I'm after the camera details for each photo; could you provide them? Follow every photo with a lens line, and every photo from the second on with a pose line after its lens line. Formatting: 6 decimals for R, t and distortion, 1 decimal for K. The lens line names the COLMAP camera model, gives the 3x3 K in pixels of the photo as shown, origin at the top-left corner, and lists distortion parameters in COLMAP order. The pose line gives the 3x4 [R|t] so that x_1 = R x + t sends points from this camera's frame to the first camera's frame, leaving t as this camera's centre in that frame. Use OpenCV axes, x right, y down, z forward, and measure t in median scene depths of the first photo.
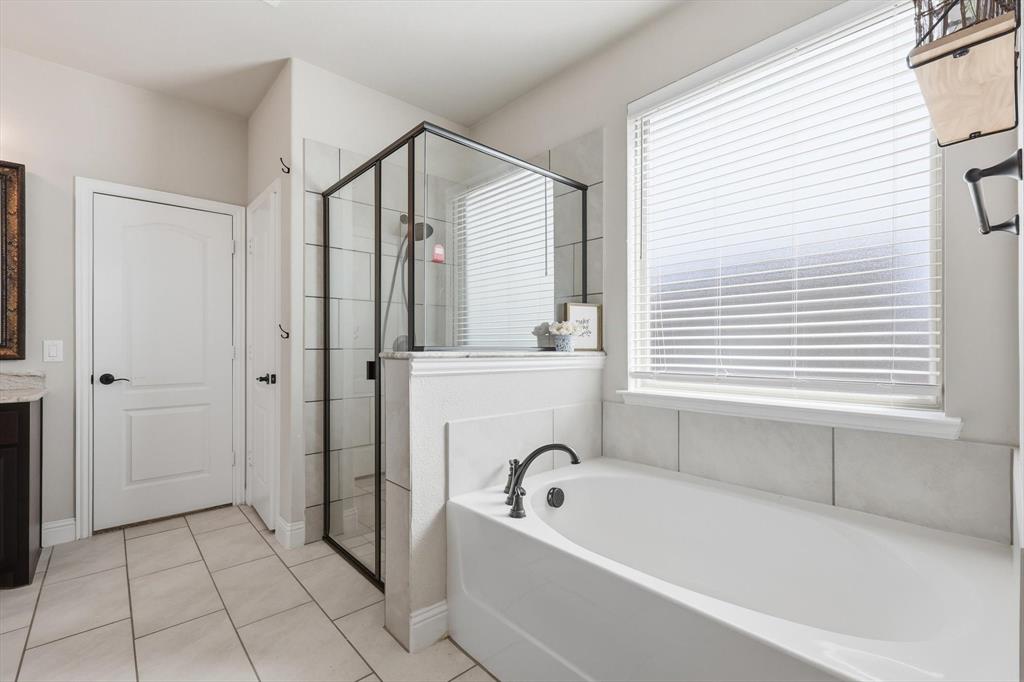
lens RADIAL K [[453.3, 0, 516.2], [0, 453.3, 343.9], [0, 0, 1]] dist [0.002070, 0.000990]
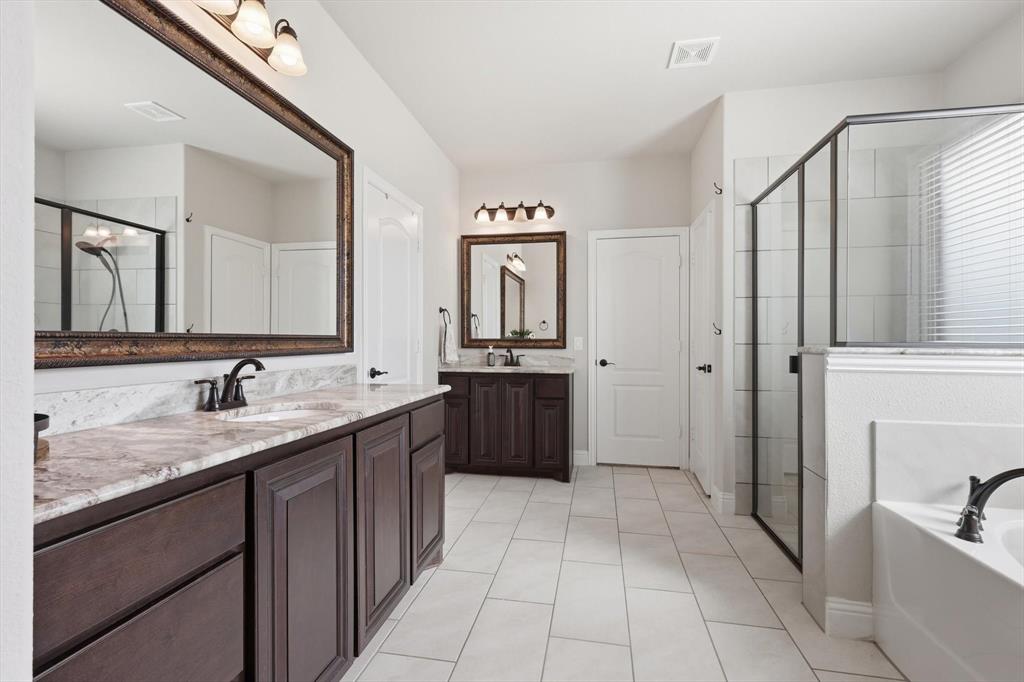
lens RADIAL K [[453.3, 0, 512.8], [0, 453.3, 341.1], [0, 0, 1]] dist [0.002070, 0.000990]
pose [[0.603099, 0.002945, -0.797661, 0.115533], [0.001605, 0.999987, 0.004906, -0.002047], [0.797665, -0.004239, 0.603086, -0.145106]]
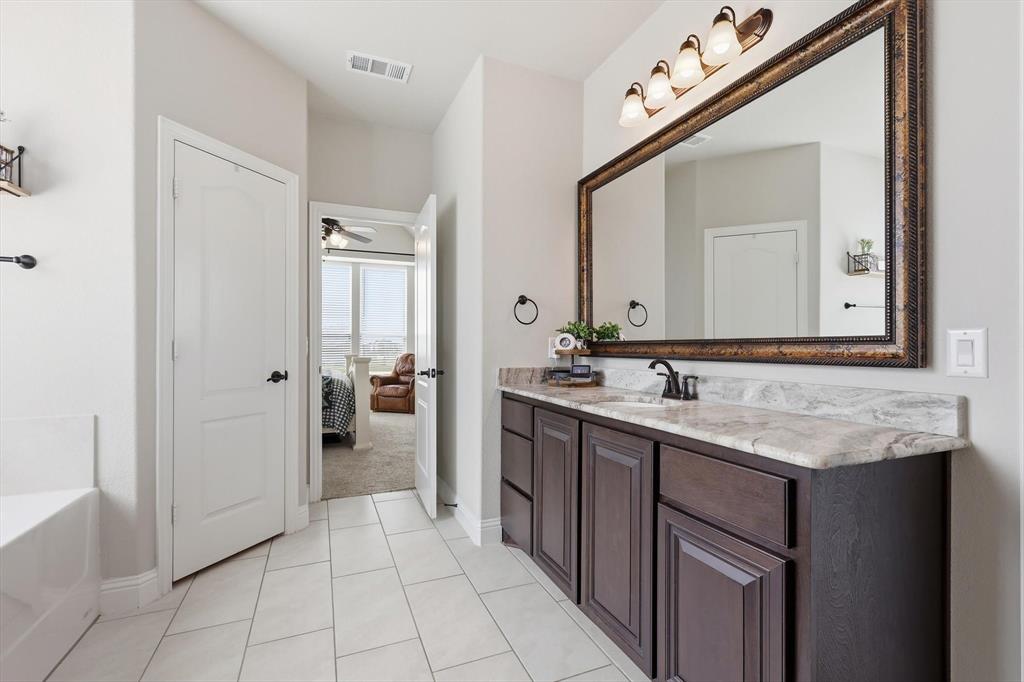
lens RADIAL K [[453.3, 0, 511.4], [0, 453.3, 344.2], [0, 0, 1]] dist [0.002070, 0.000990]
pose [[-0.940129, 0.007209, 0.340742, -0.988084], [0.004904, 0.999959, -0.007625, 0.005393], [-0.340783, -0.005498, -0.940126, 1.213761]]
